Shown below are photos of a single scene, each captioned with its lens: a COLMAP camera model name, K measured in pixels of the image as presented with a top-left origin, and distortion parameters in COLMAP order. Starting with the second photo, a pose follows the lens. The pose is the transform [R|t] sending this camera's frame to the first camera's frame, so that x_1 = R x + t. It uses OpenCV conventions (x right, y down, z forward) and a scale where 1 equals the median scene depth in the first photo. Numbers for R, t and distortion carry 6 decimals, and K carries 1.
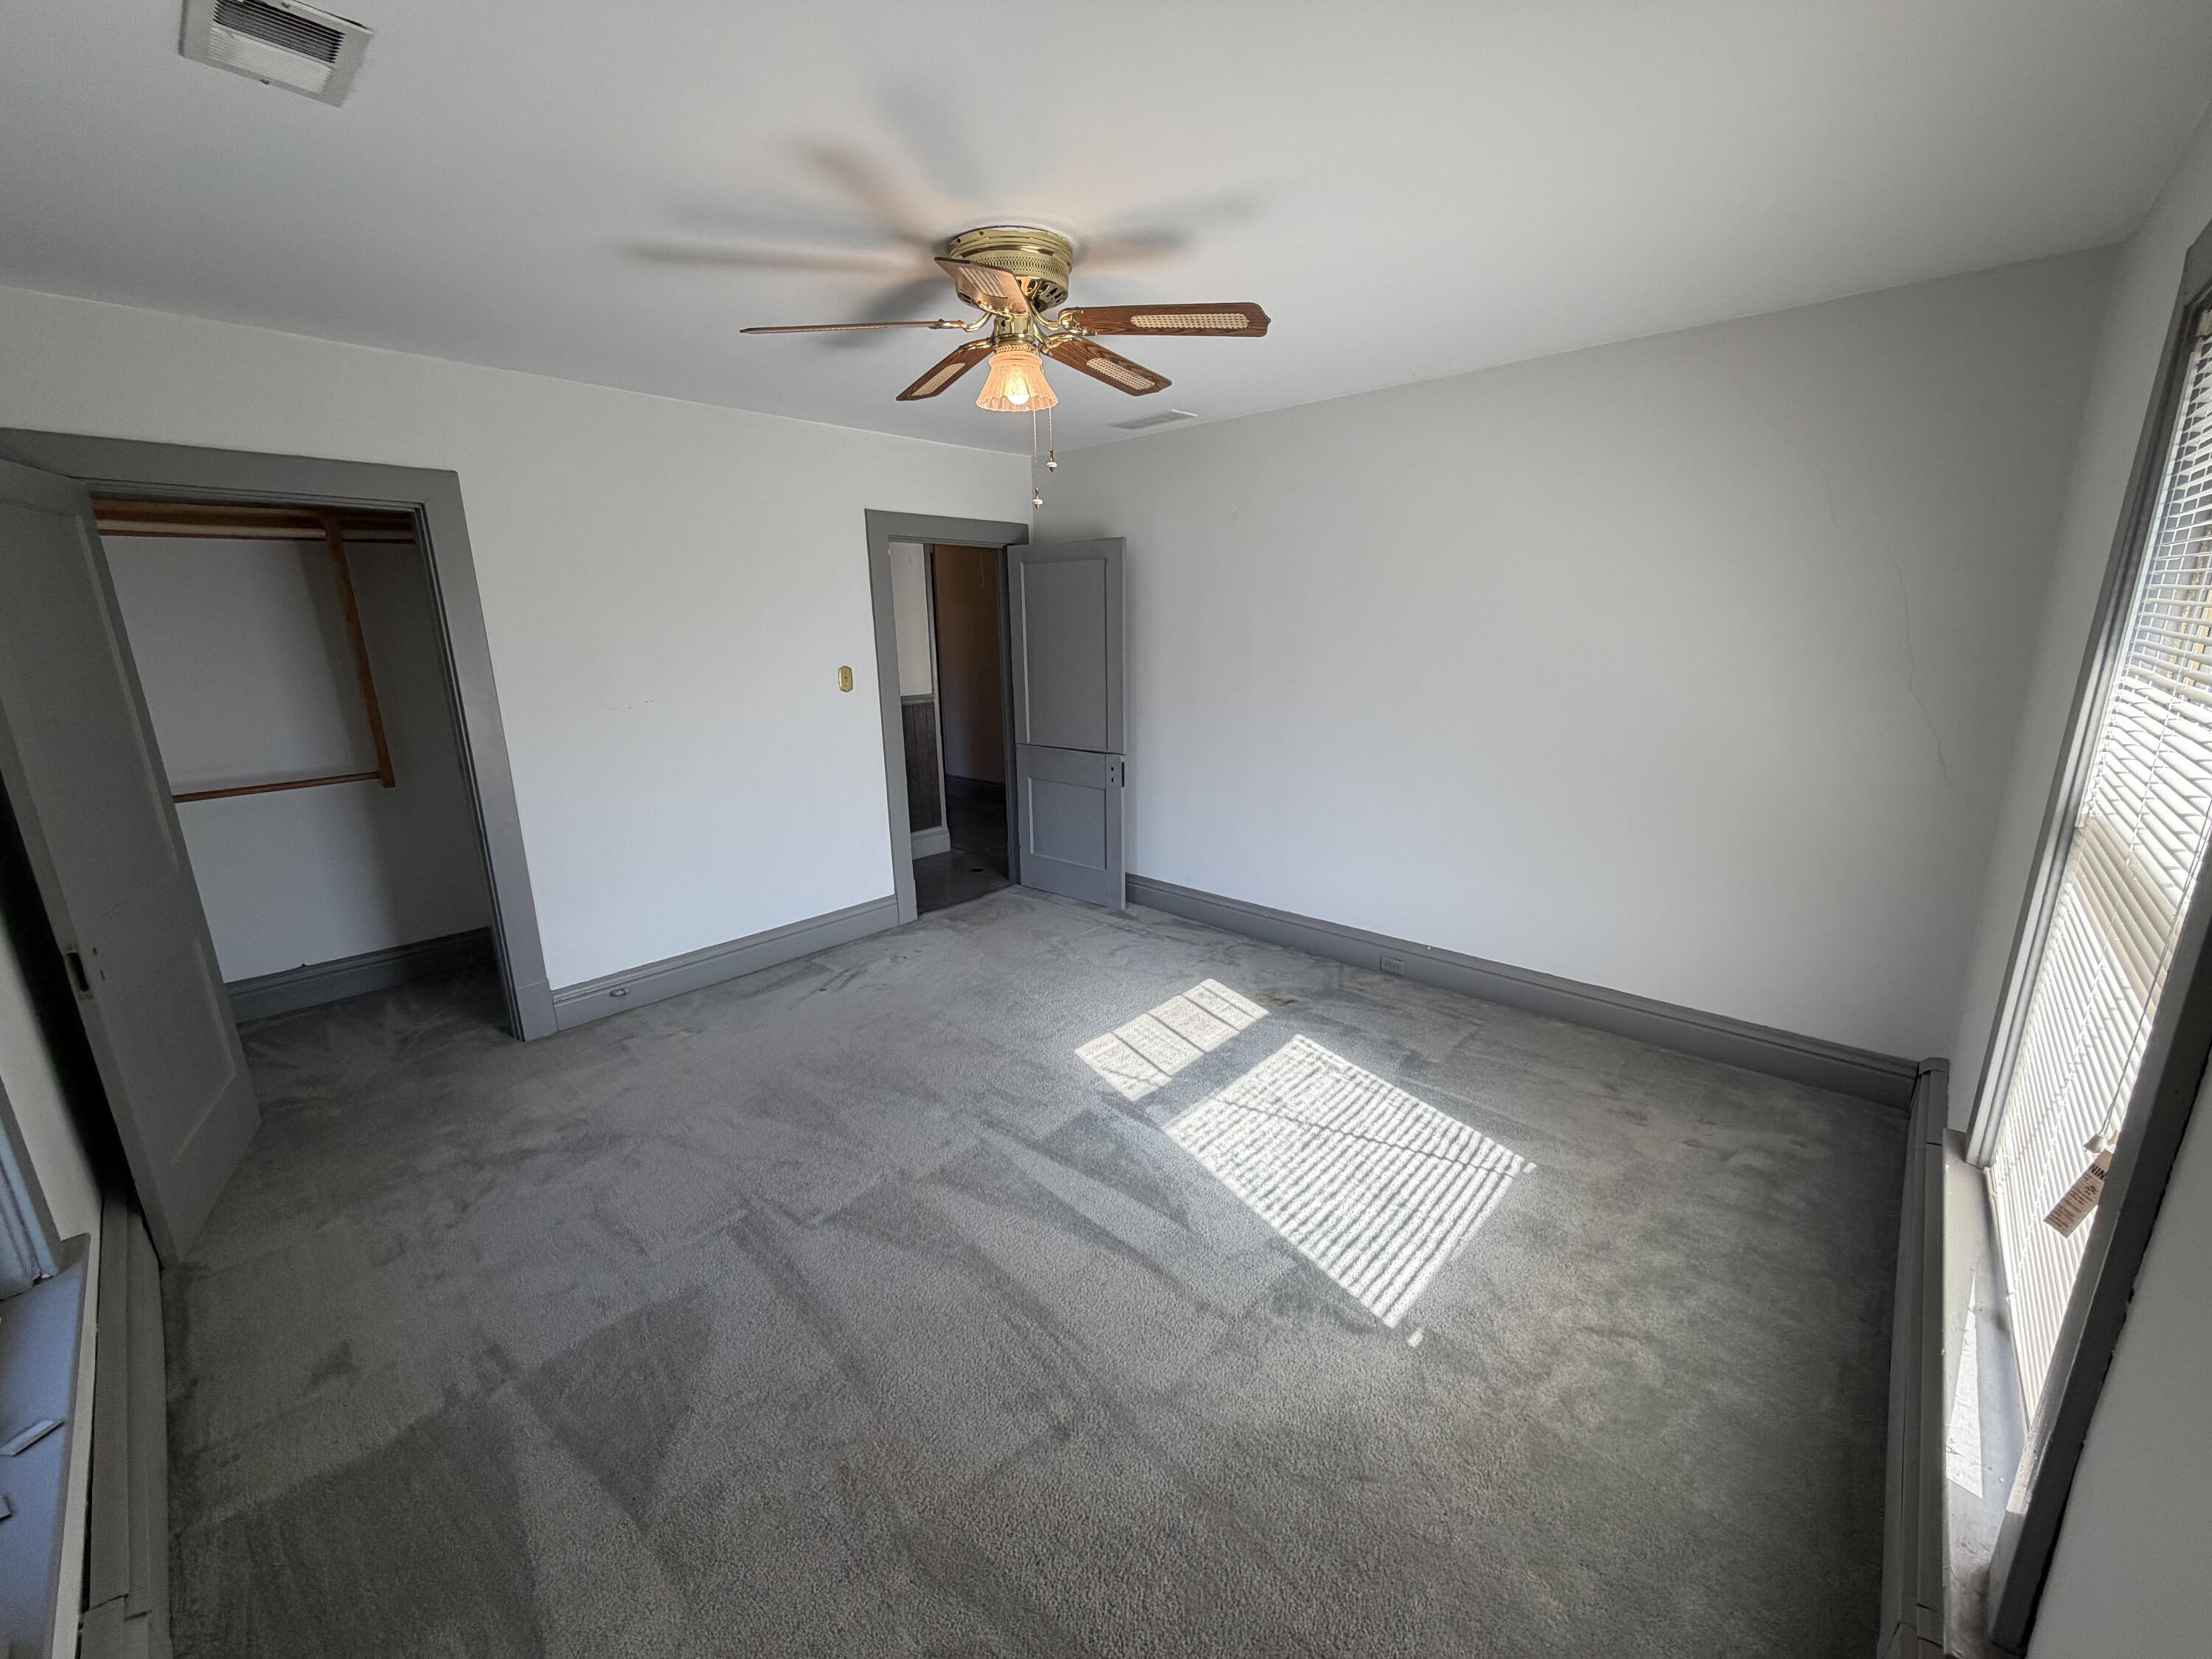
lens RADIAL K [[882.1, 0, 1115.0], [0, 882.1, 834.0], [0, 0, 1]] dist [-0.001381, -0.000086]
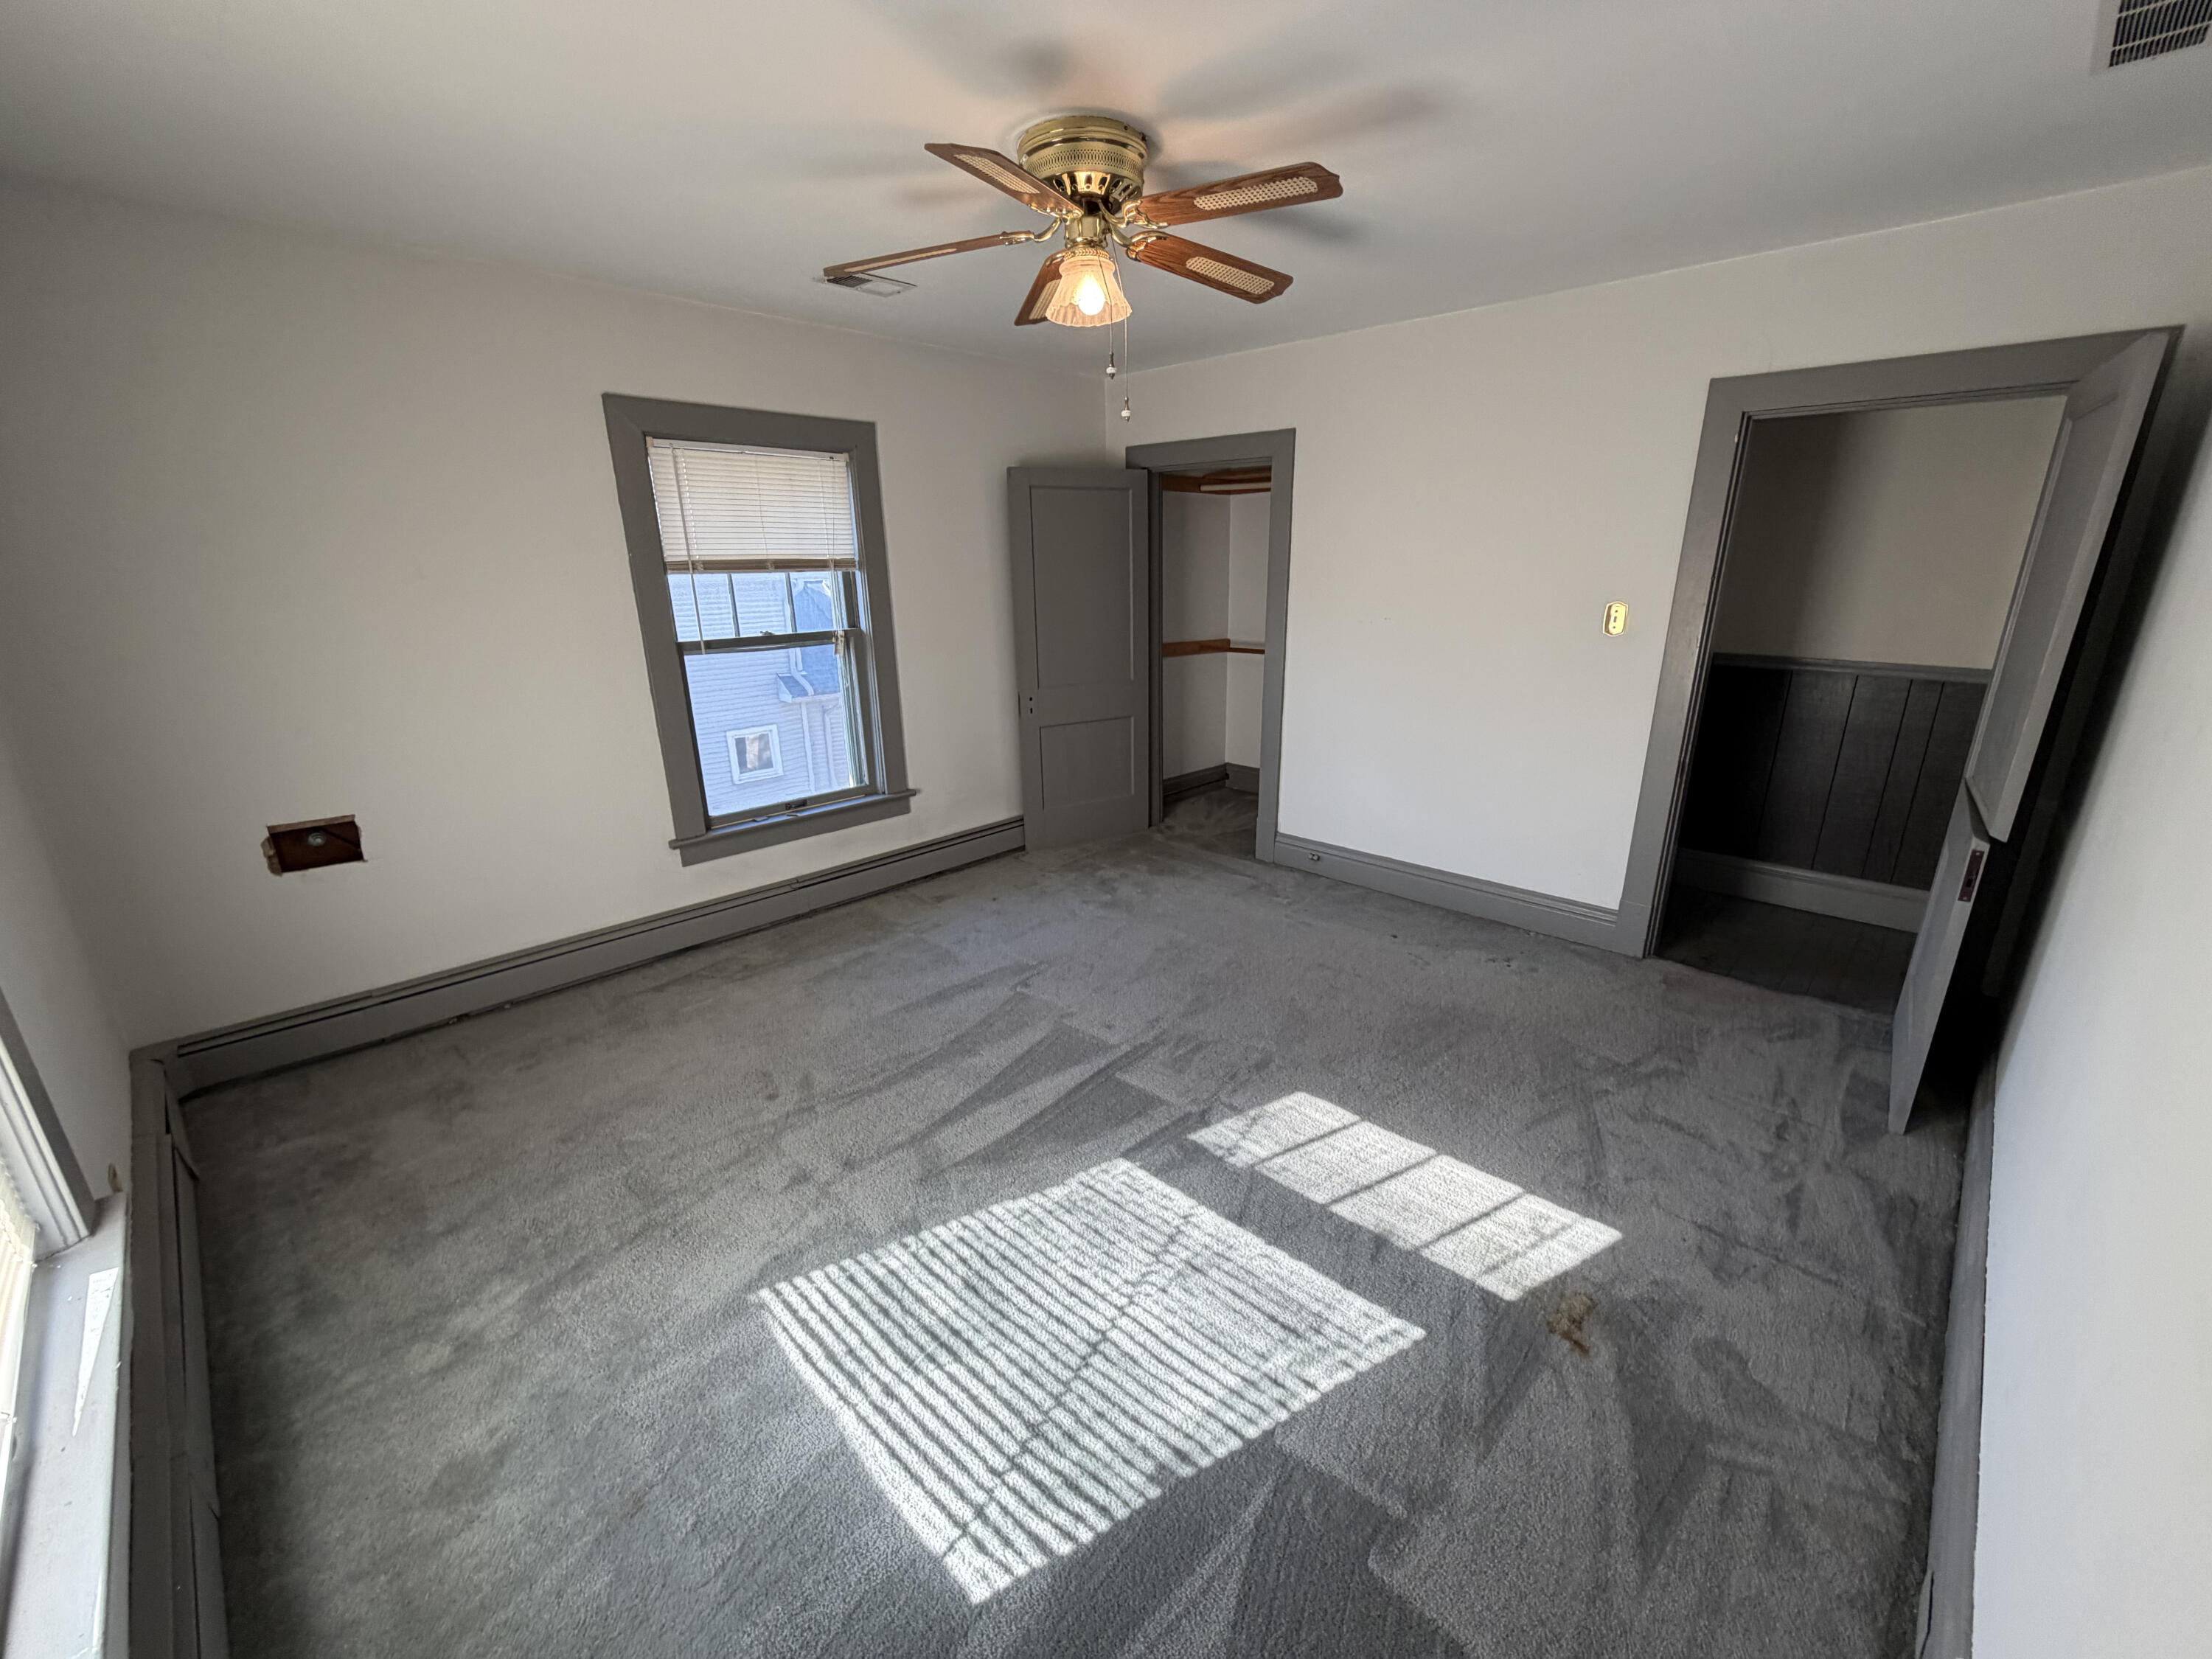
lens RADIAL K [[882.1, 0, 1119.8], [0, 882.1, 834.6], [0, 0, 1]] dist [-0.001381, -0.000086]
pose [[-0.022442, 0.316362, -0.948373, 0.677890], [-0.229041, 0.921755, 0.312903, -0.194539], [0.973158, 0.224238, 0.051774, 0.775757]]
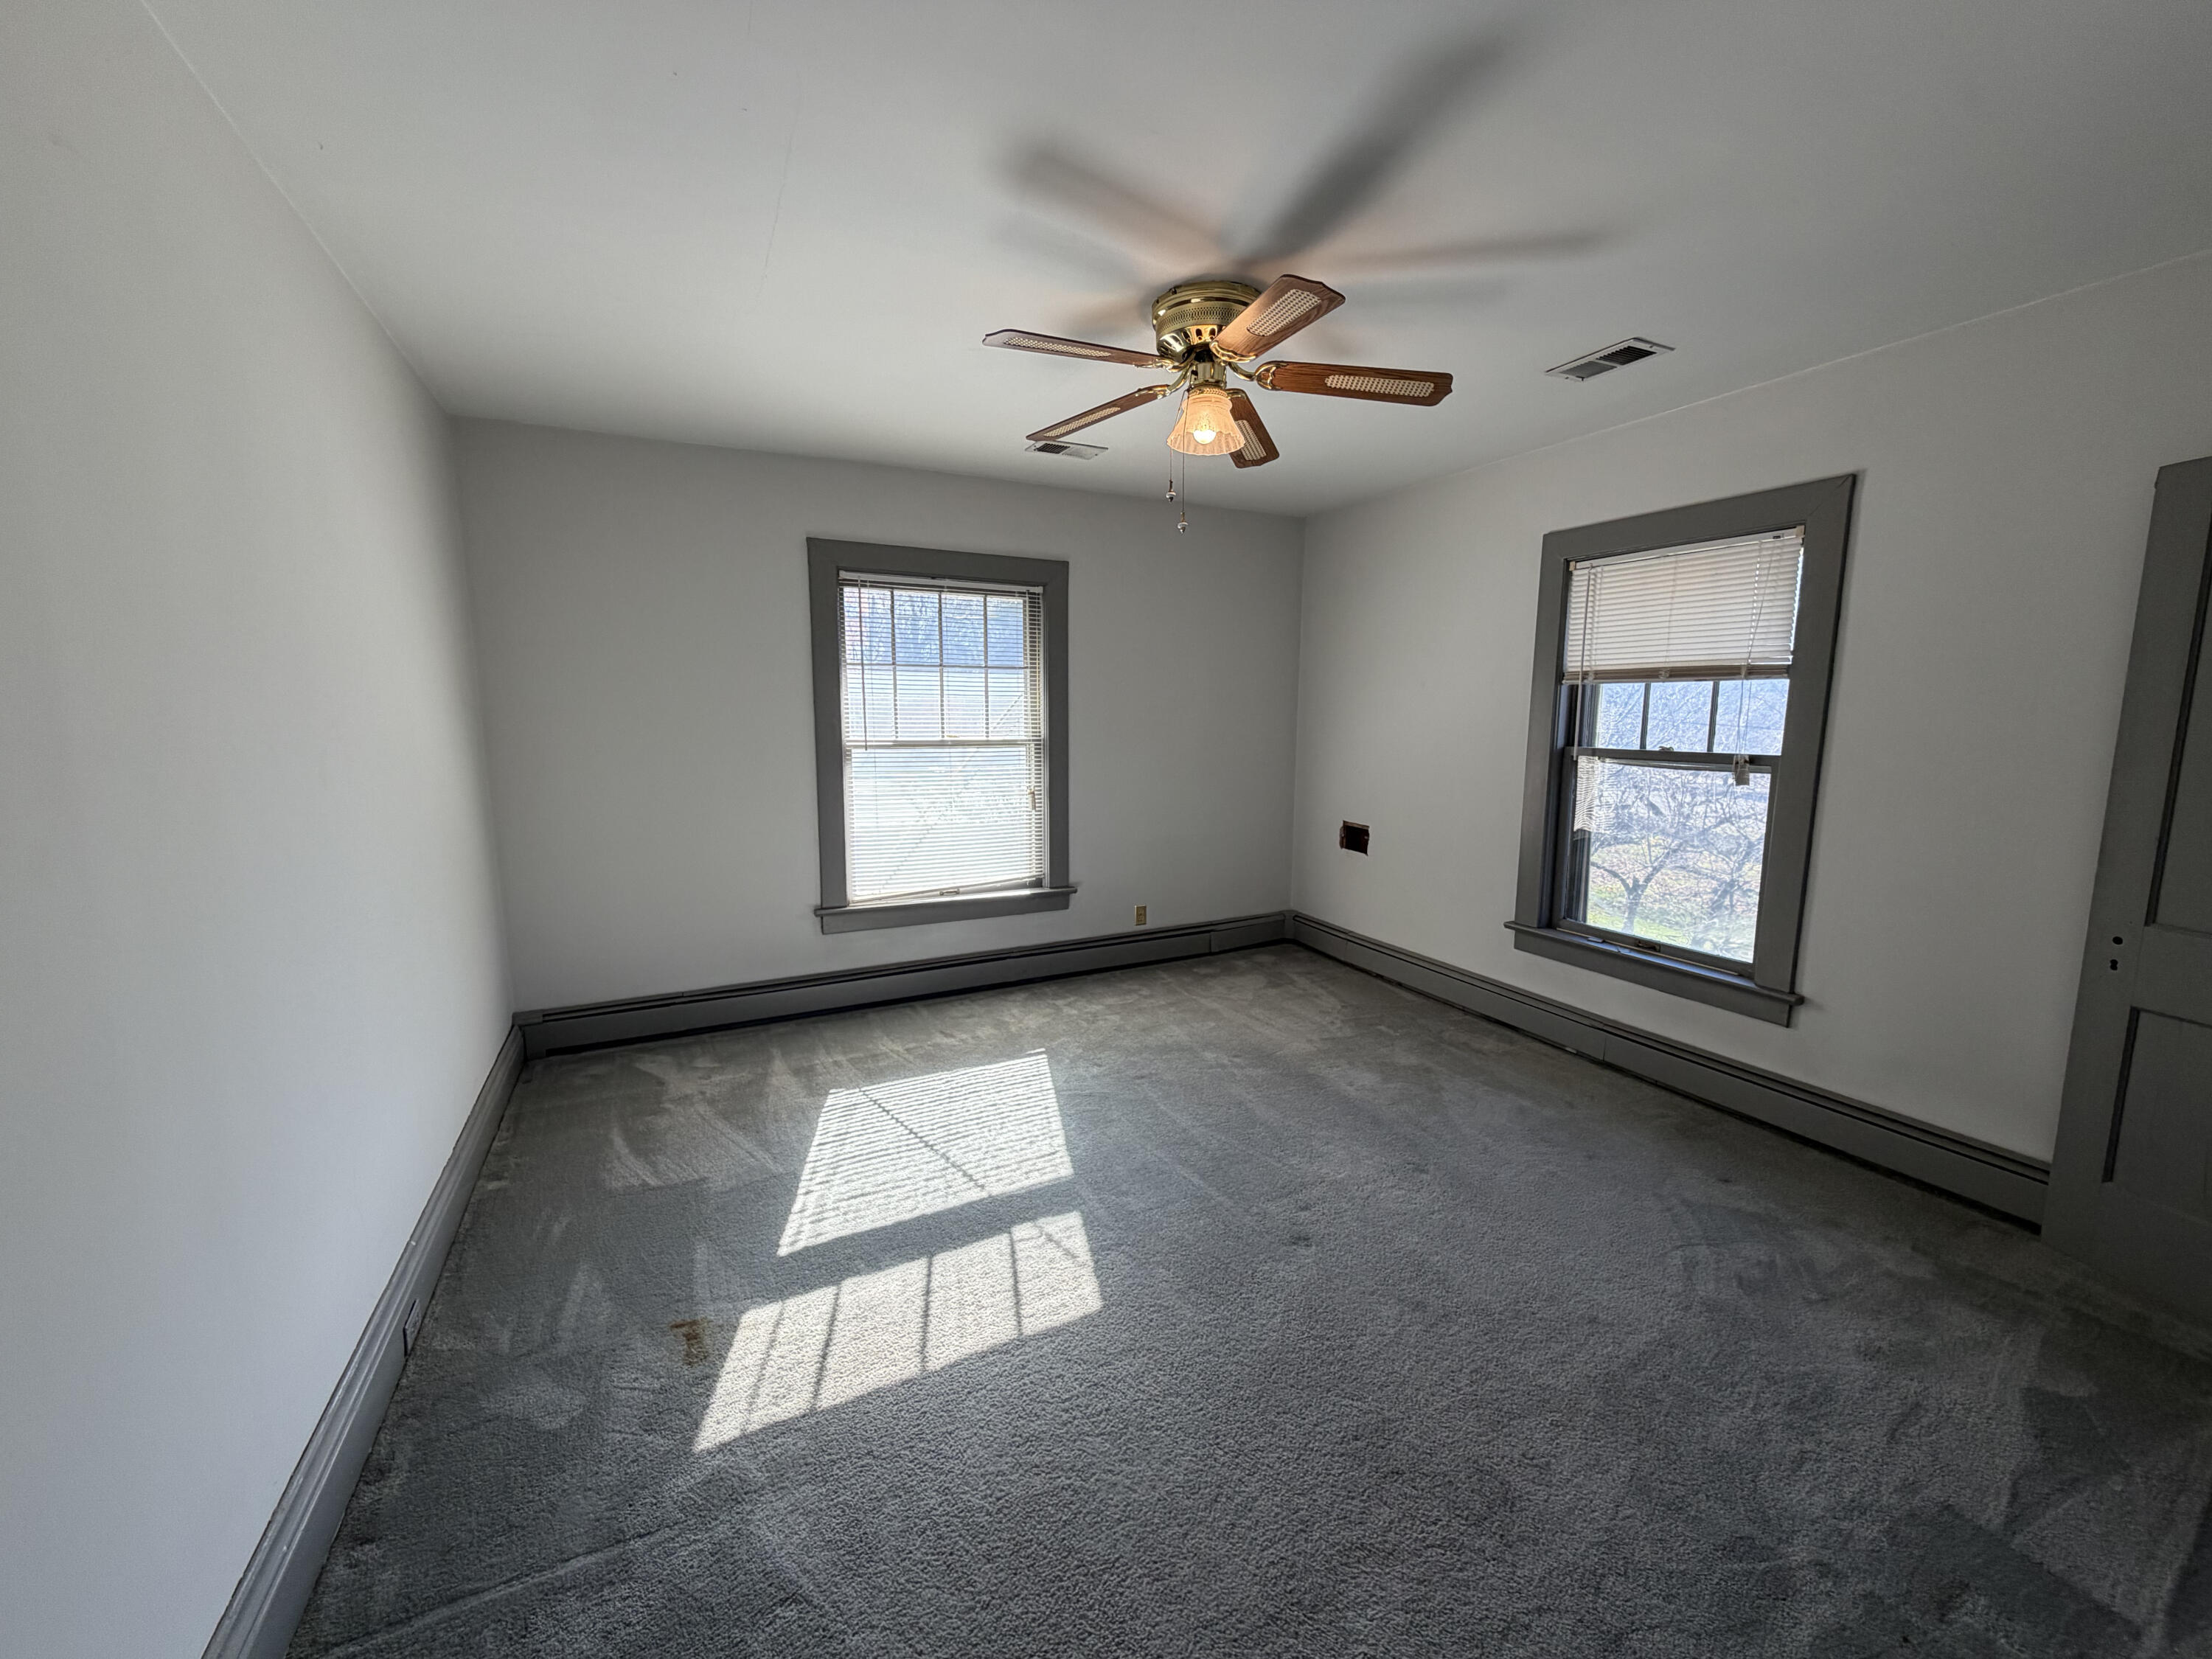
lens RADIAL K [[882.1, 0, 1107.8], [0, 882.1, 833.3], [0, 0, 1]] dist [-0.001381, -0.000086]
pose [[-0.932641, -0.034384, 0.359164, -0.279946], [0.102308, 0.929390, 0.354636, -0.310216], [-0.345997, 0.367493, -0.863270, 1.484832]]
